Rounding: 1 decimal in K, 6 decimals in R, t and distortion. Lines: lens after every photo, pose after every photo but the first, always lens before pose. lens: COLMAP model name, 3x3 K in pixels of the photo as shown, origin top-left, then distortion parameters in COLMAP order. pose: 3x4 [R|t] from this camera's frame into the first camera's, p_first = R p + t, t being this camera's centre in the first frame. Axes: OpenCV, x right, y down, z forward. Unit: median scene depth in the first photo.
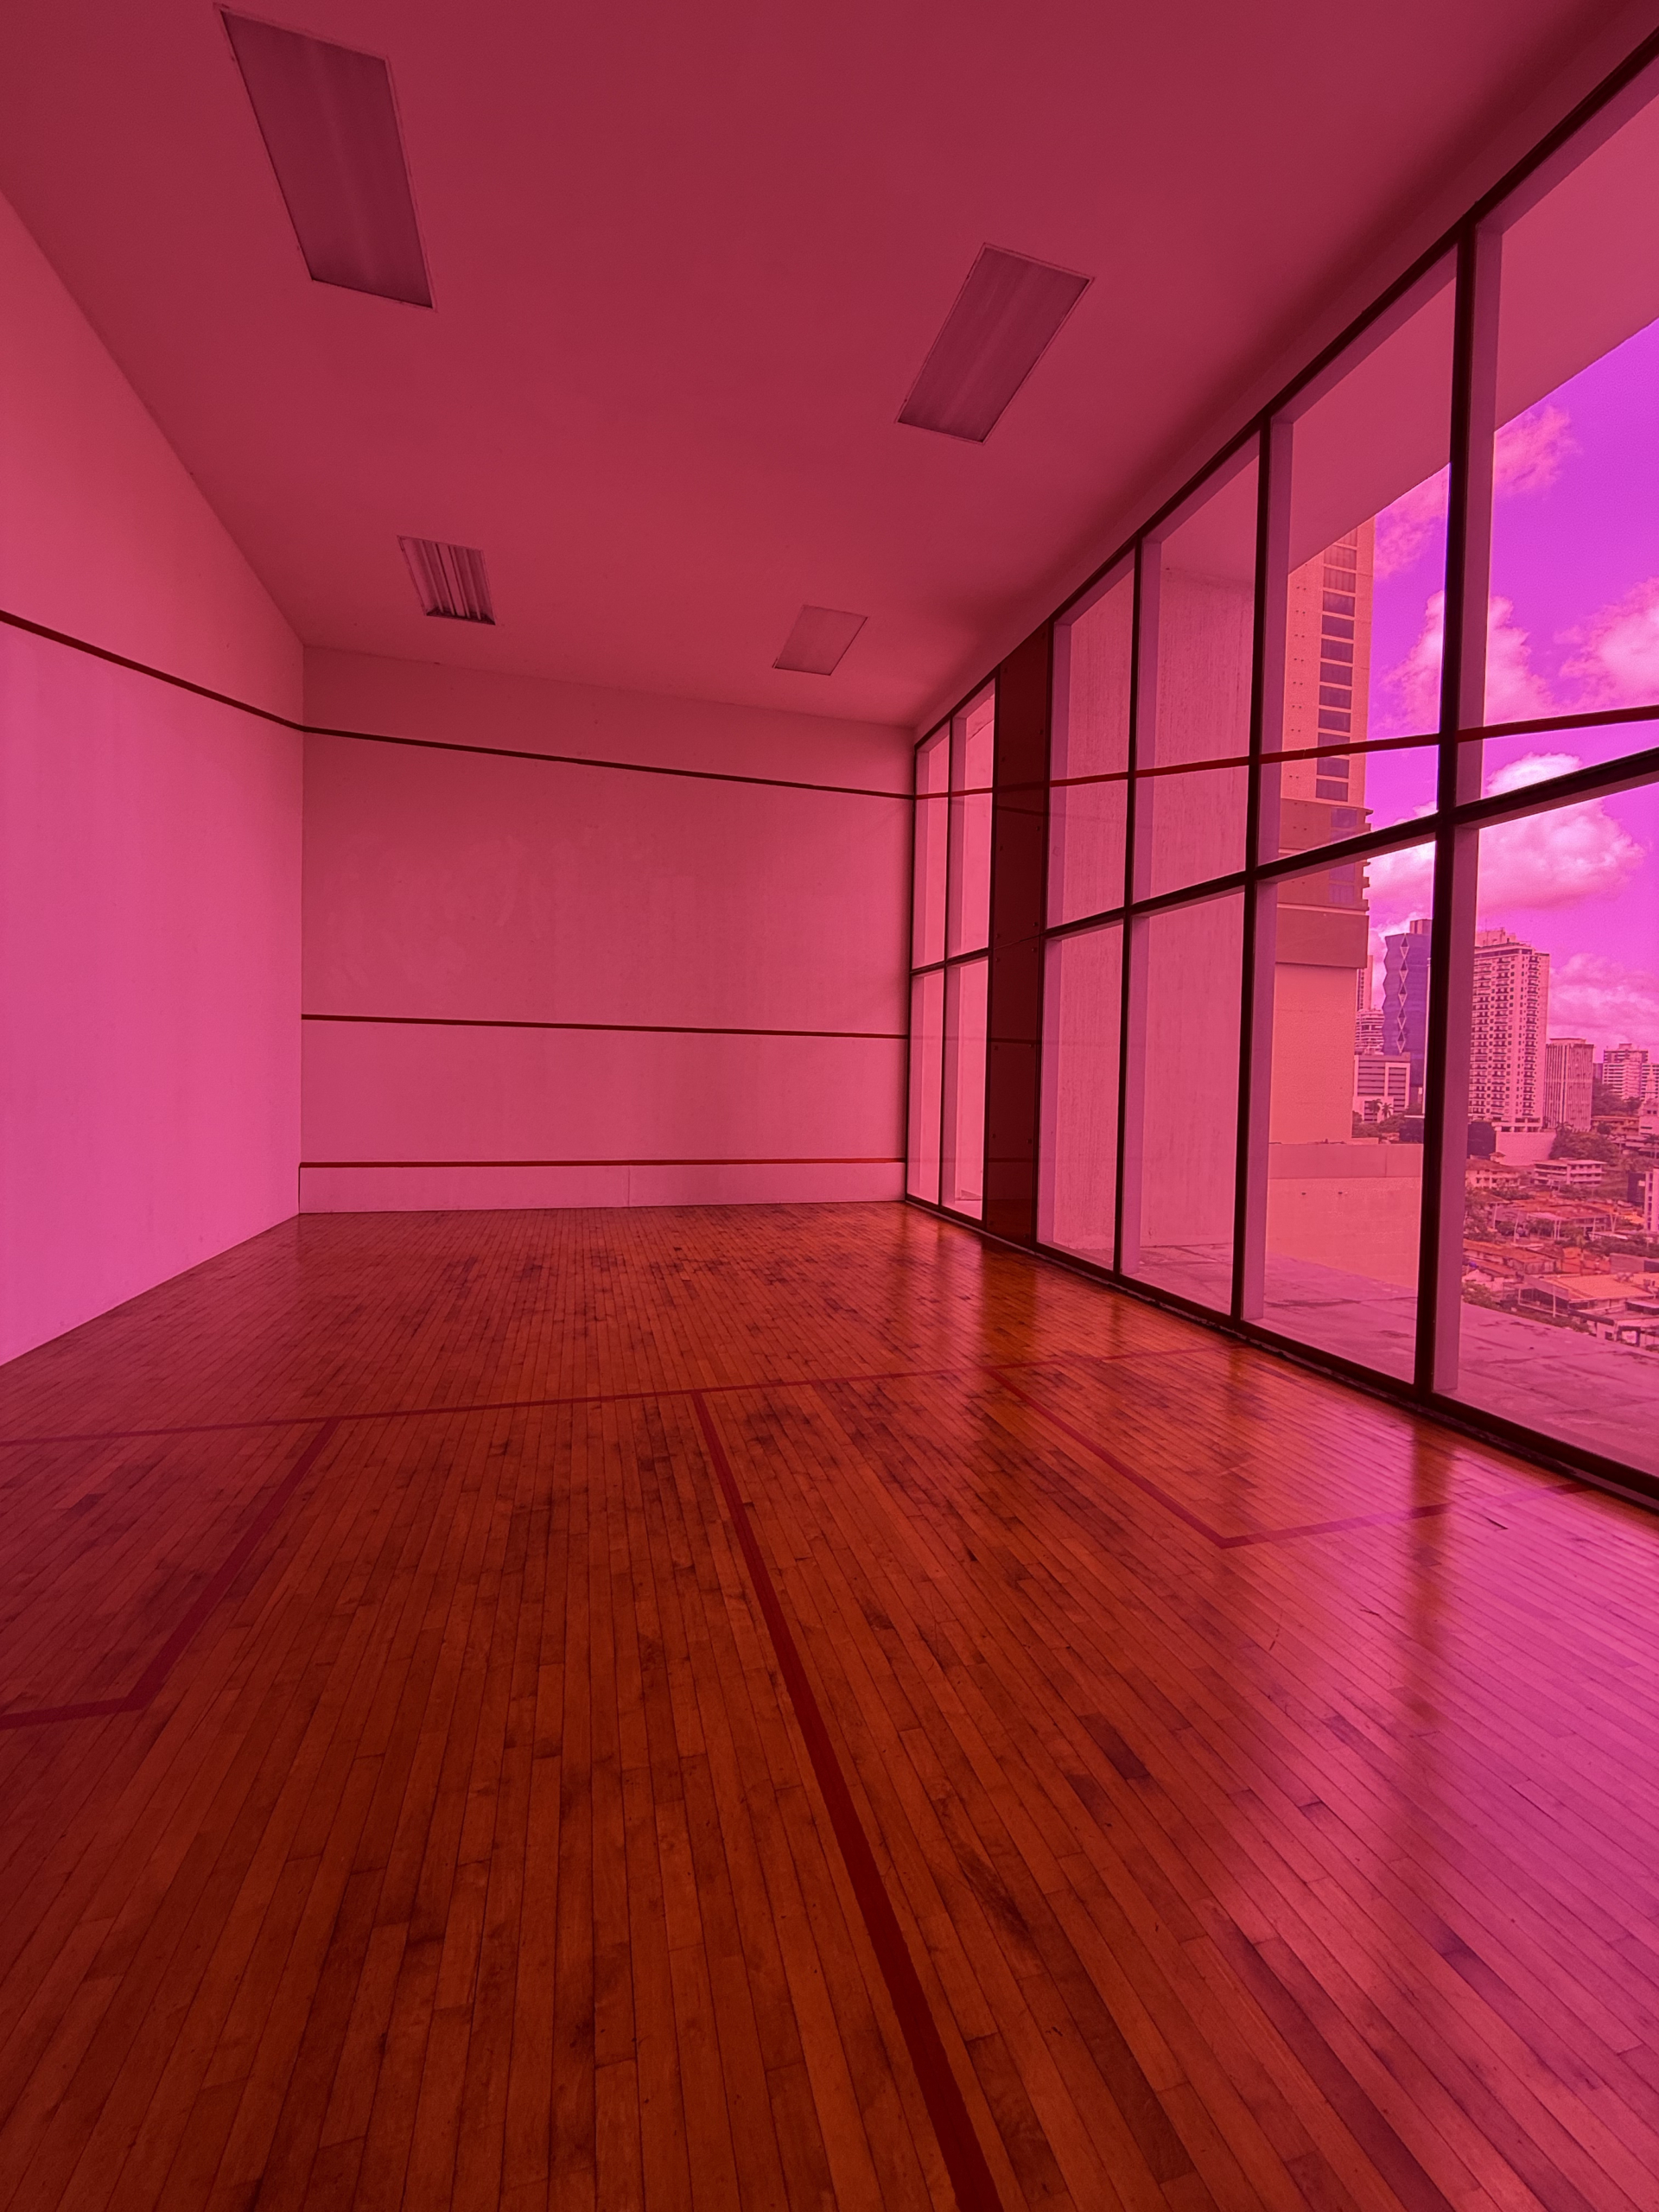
lens RADIAL K [[882.8, 0, 830.4], [0, 882.8, 1097.5], [0, 0, 1]] dist [0.001432, -0.000079]
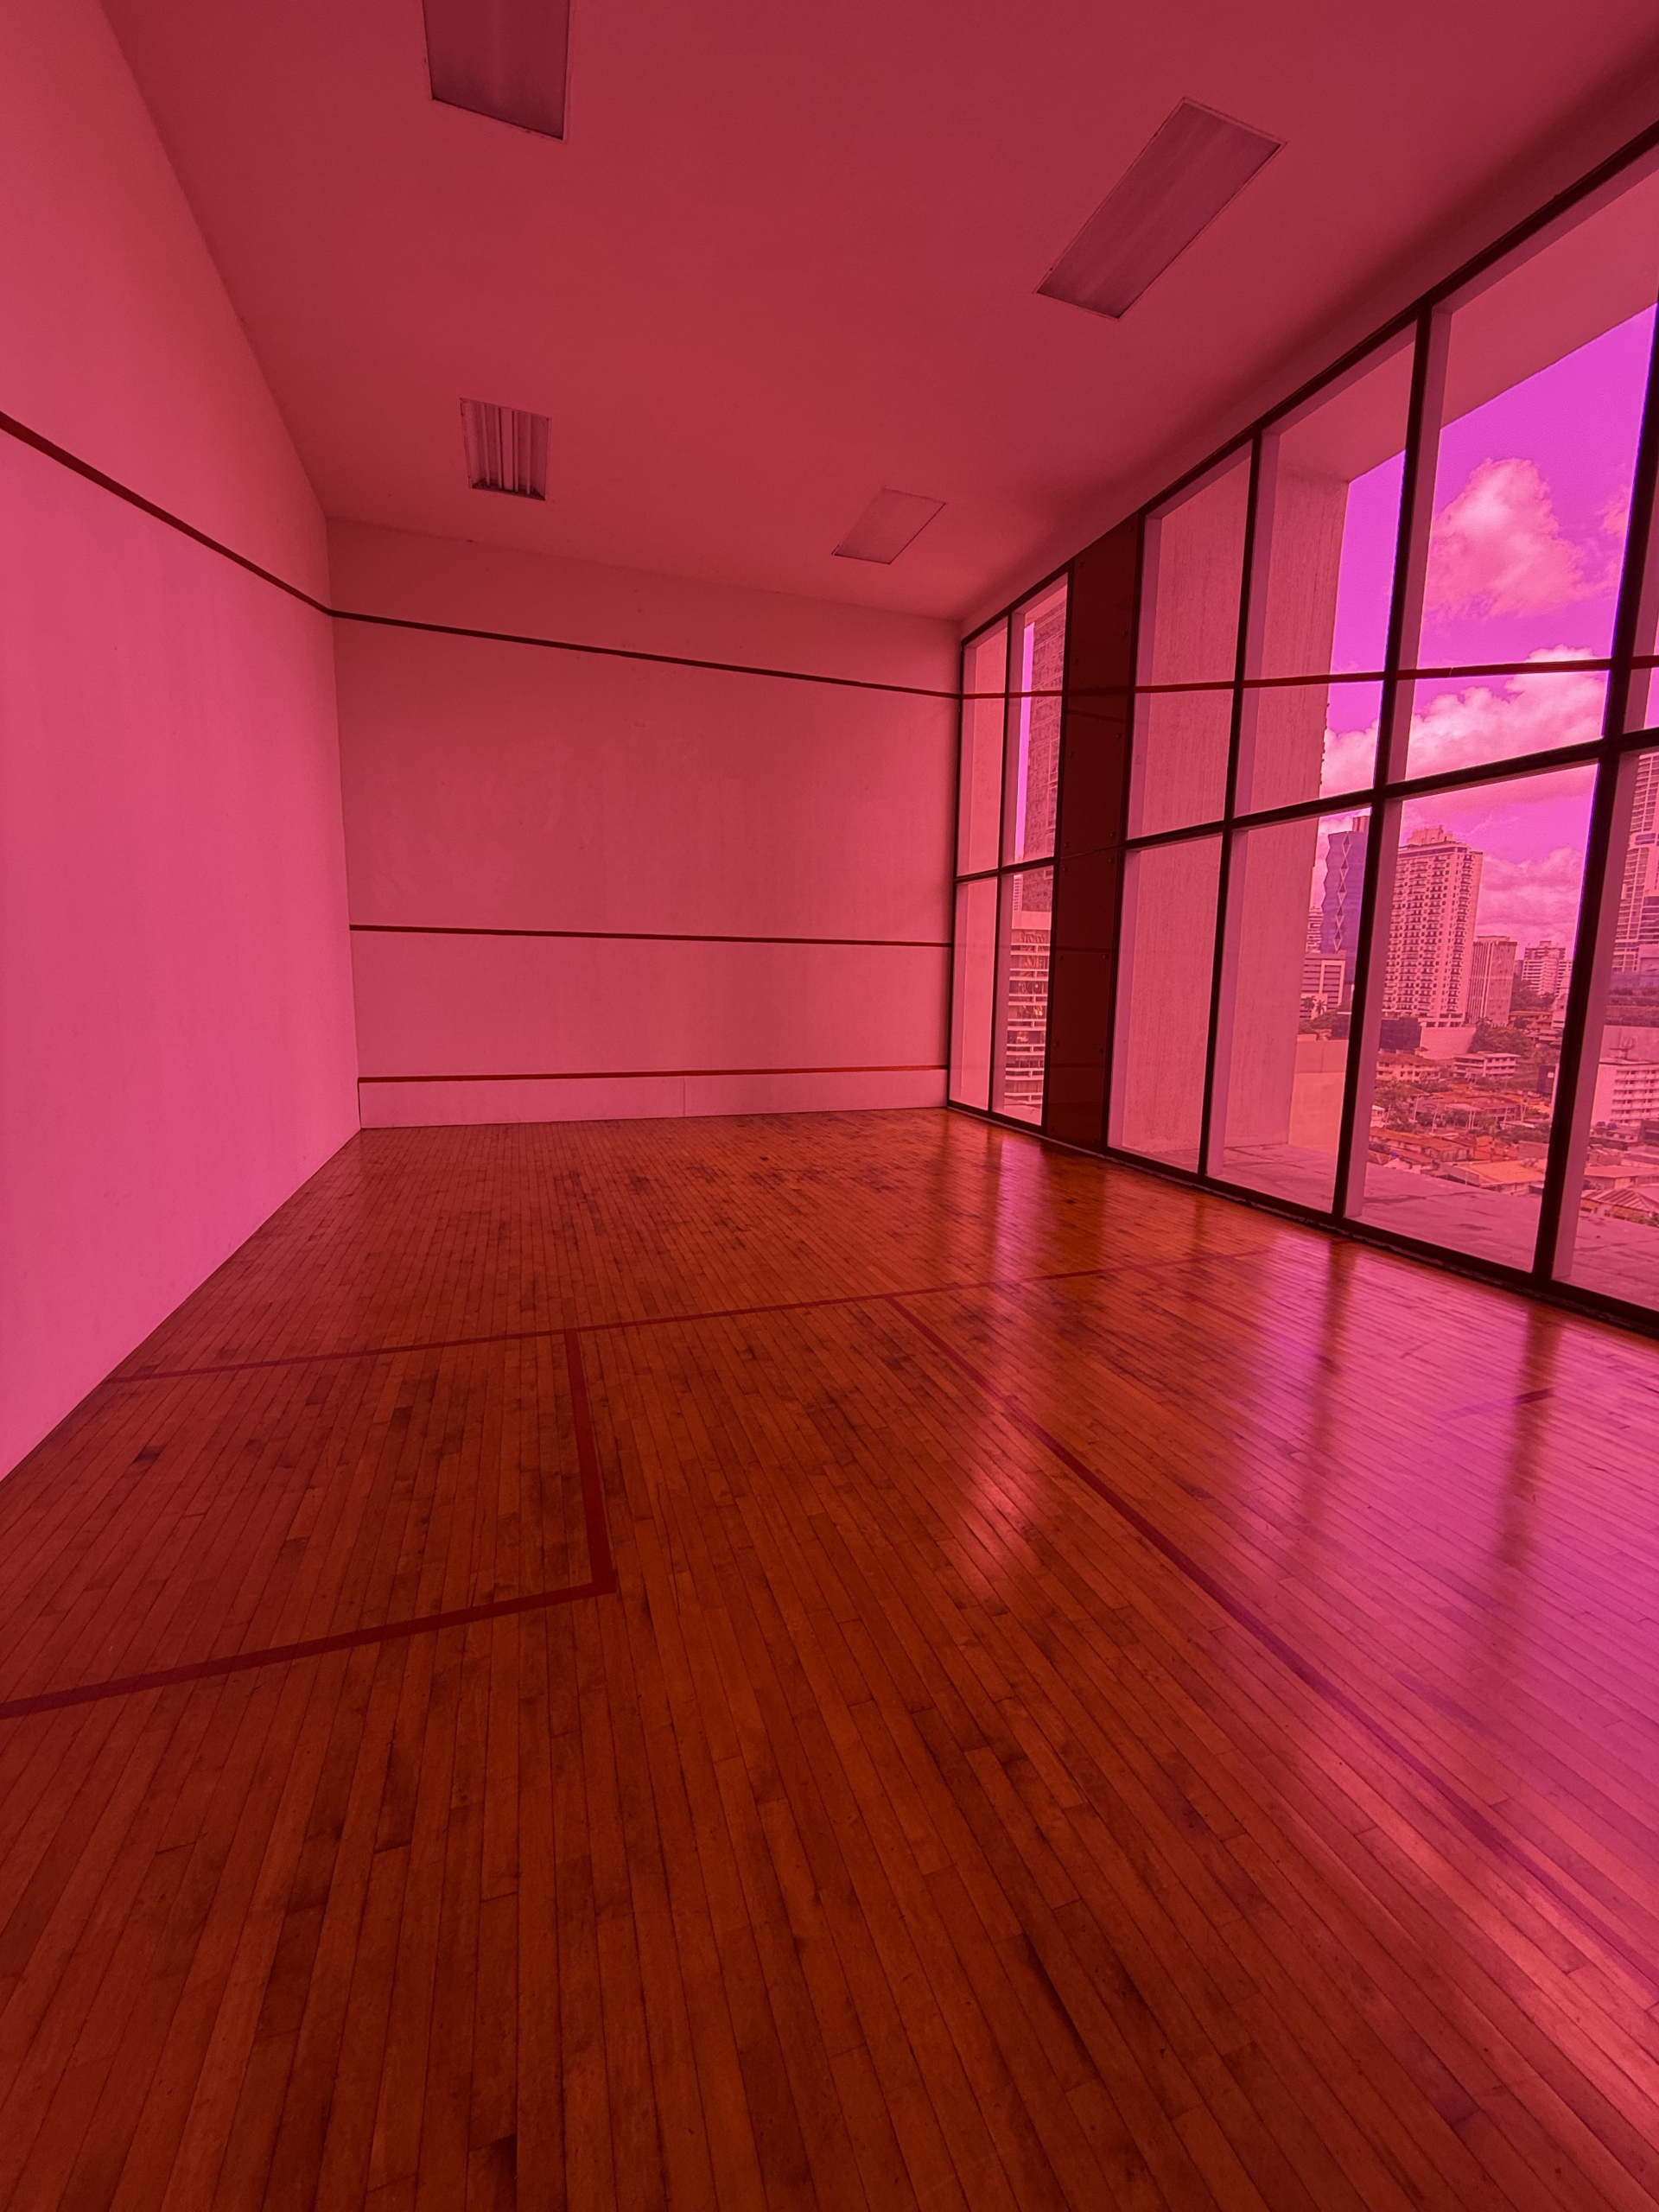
lens RADIAL K [[882.8, 0, 832.3], [0, 882.8, 1097.4], [0, 0, 1]] dist [0.001432, -0.000079]
pose [[0.998179, -0.013095, 0.058880, -0.236725], [0.006429, 0.993686, 0.112012, -0.020630], [-0.059975, -0.111429, 0.991961, -0.020438]]
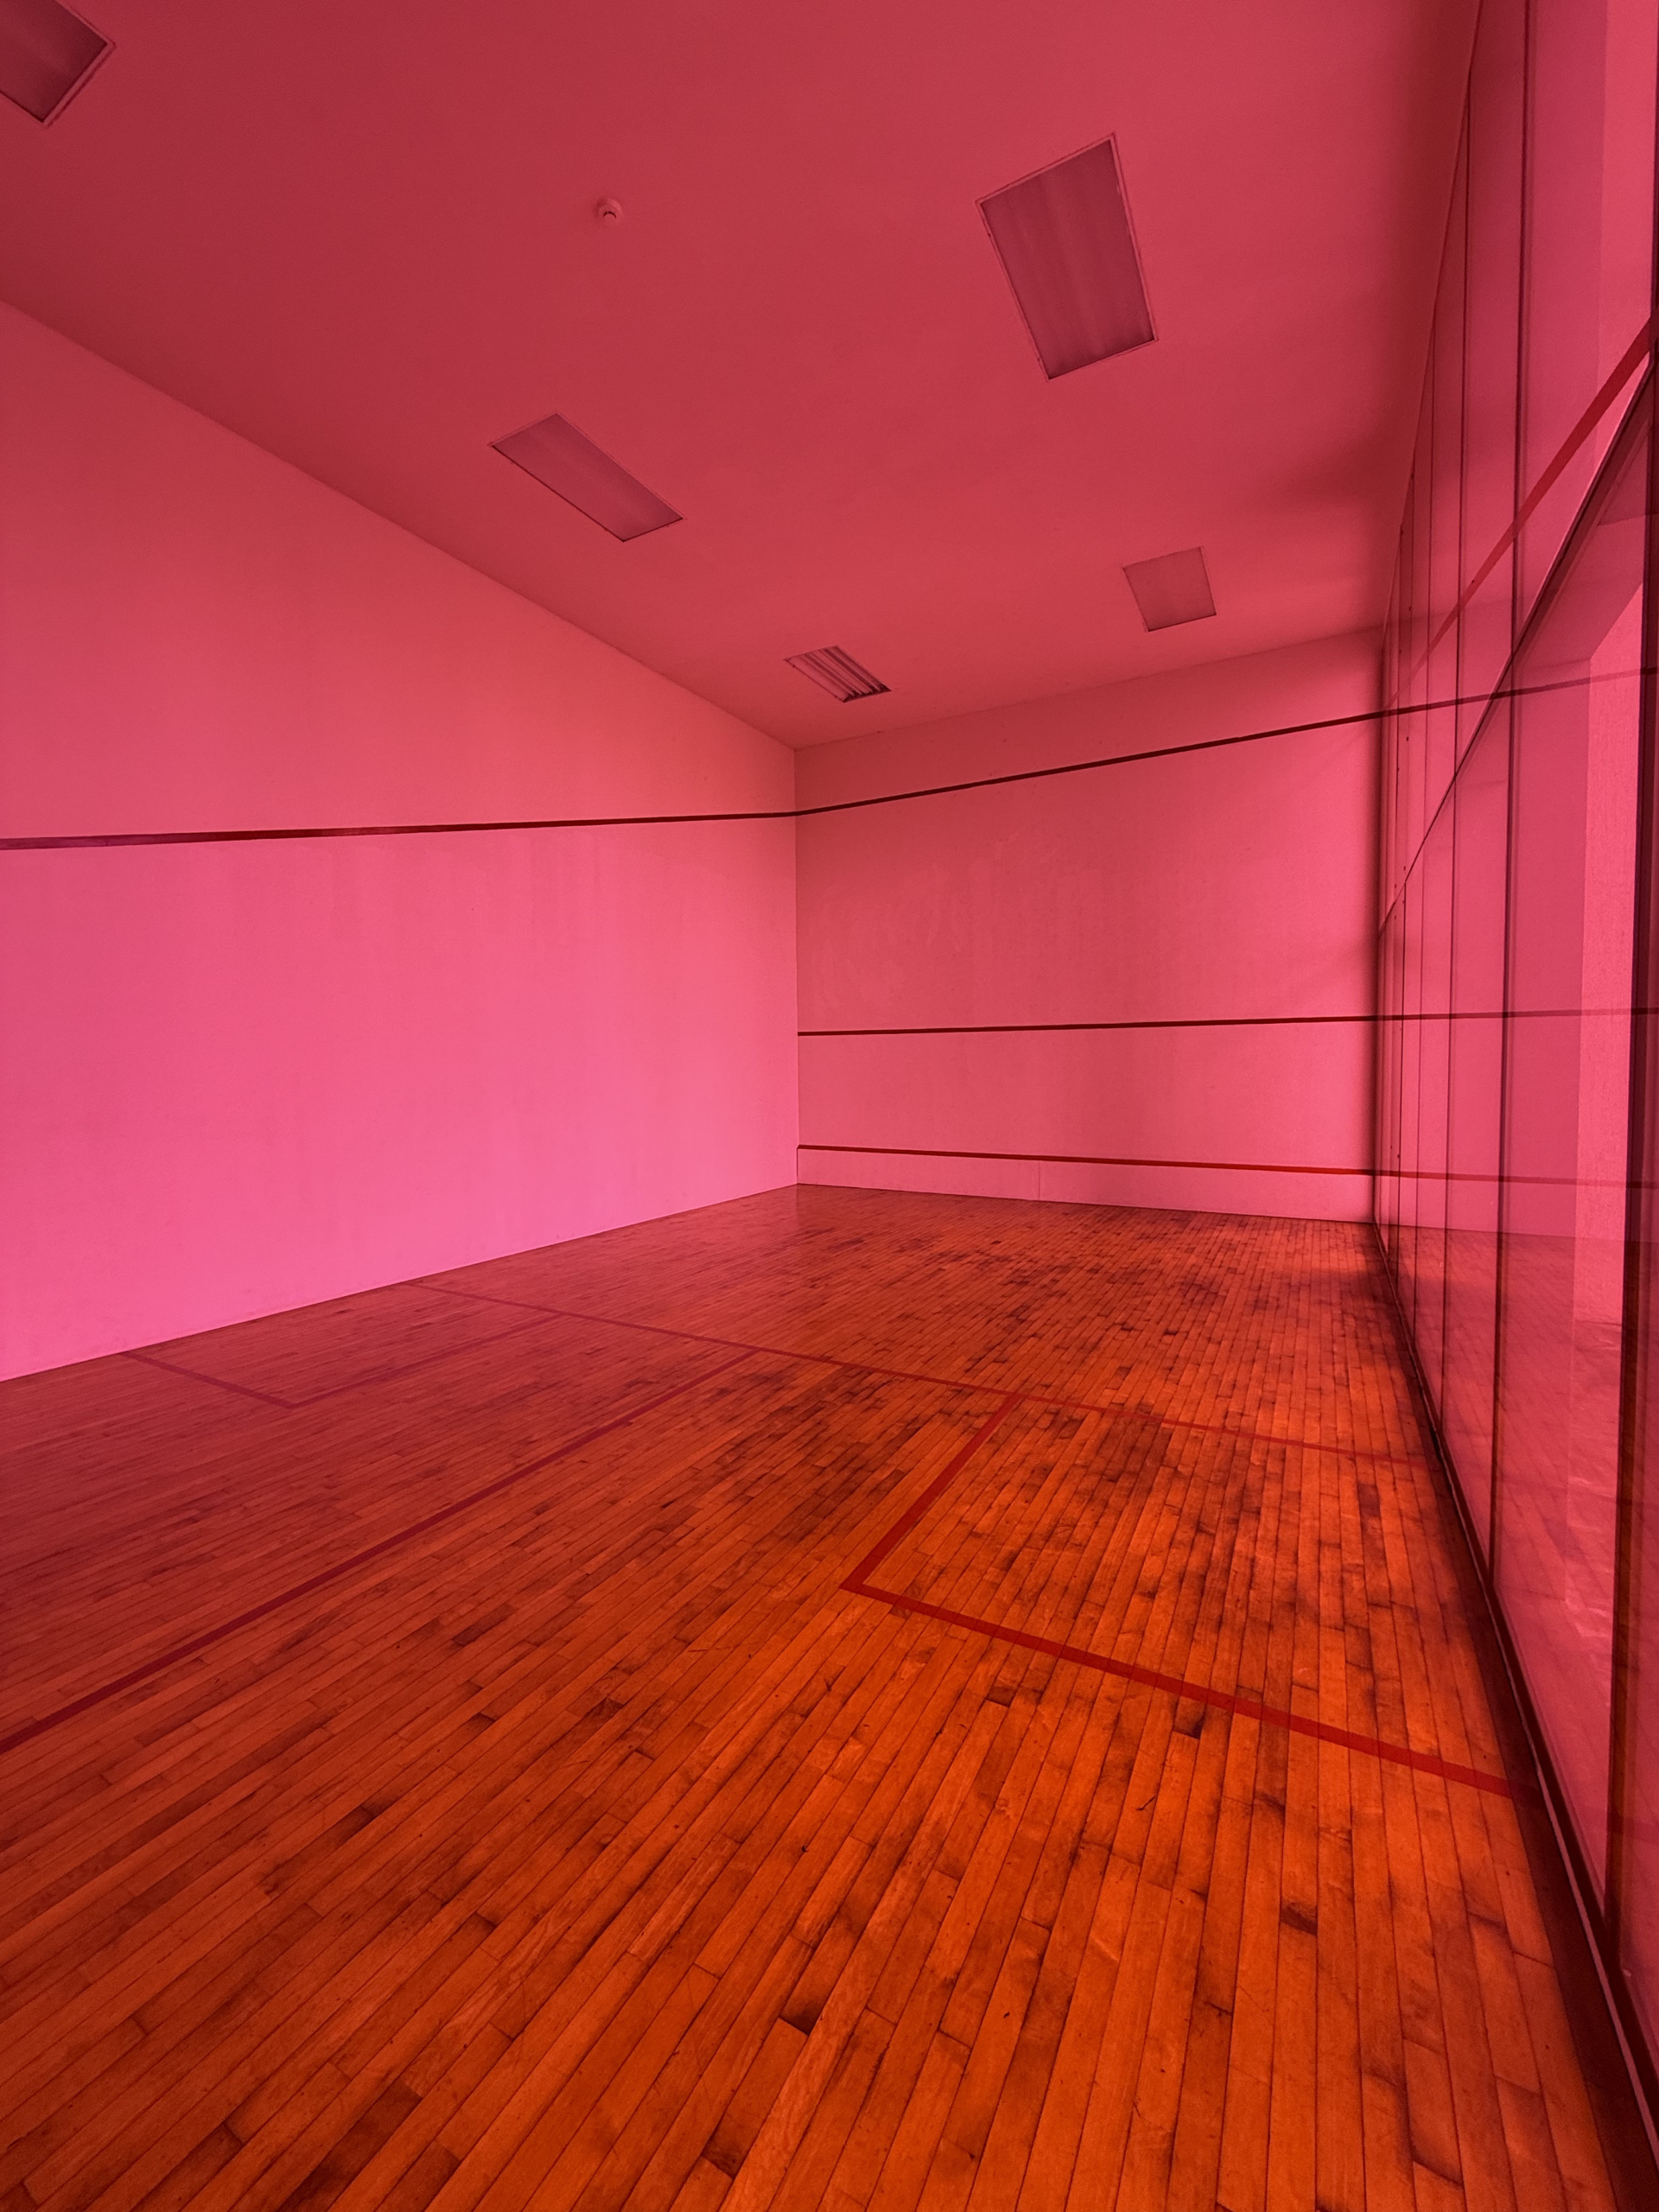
lens RADIAL K [[882.8, 0, 826.0], [0, 882.8, 1098.6], [0, 0, 1]] dist [0.001432, -0.000079]
pose [[0.705077, 0.003138, -0.709123, 0.653529], [0.007658, 0.999898, 0.012039, -0.019985], [0.709089, -0.013919, 0.704982, 0.186567]]
